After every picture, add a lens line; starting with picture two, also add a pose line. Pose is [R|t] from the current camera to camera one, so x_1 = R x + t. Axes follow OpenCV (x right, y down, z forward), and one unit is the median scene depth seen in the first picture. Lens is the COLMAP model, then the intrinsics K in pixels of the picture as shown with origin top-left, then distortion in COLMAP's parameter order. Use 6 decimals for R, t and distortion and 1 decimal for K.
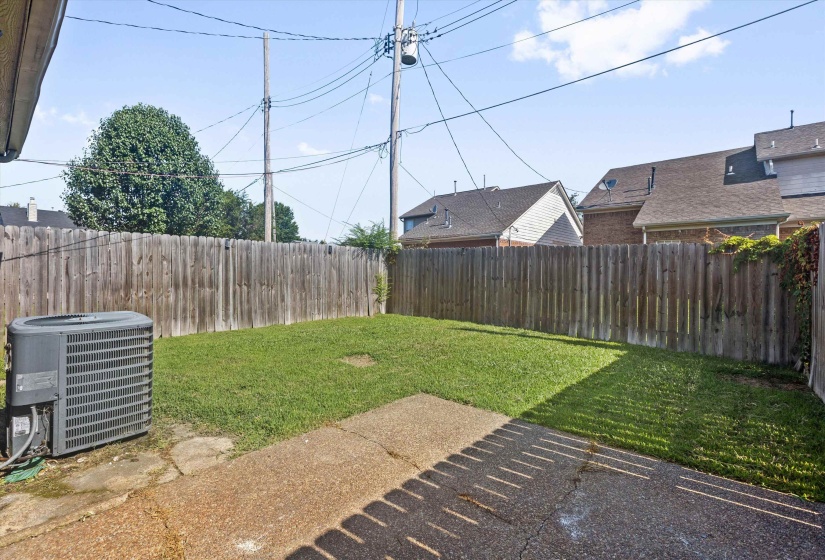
lens RADIAL K [[375.2, 0, 406.8], [0, 375.2, 272.0], [0, 0, 1]] dist [0.000195, 0.001042]
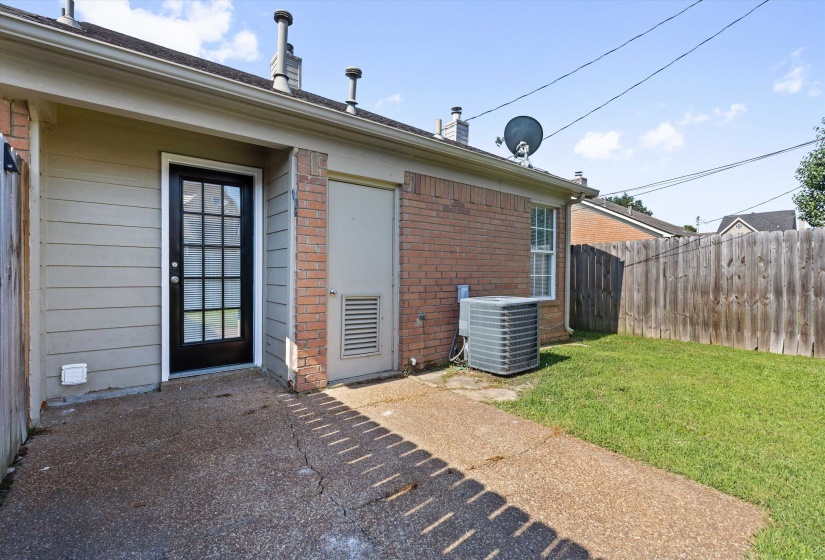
lens RADIAL K [[375.2, 0, 408.6], [0, 375.2, 278.7], [0, 0, 1]] dist [0.000195, 0.001042]
pose [[-0.175373, 0.007476, -0.984474, 0.416983], [-0.011475, 0.999888, 0.009637, 0.010229], [0.984435, 0.012987, -0.175268, 0.420679]]
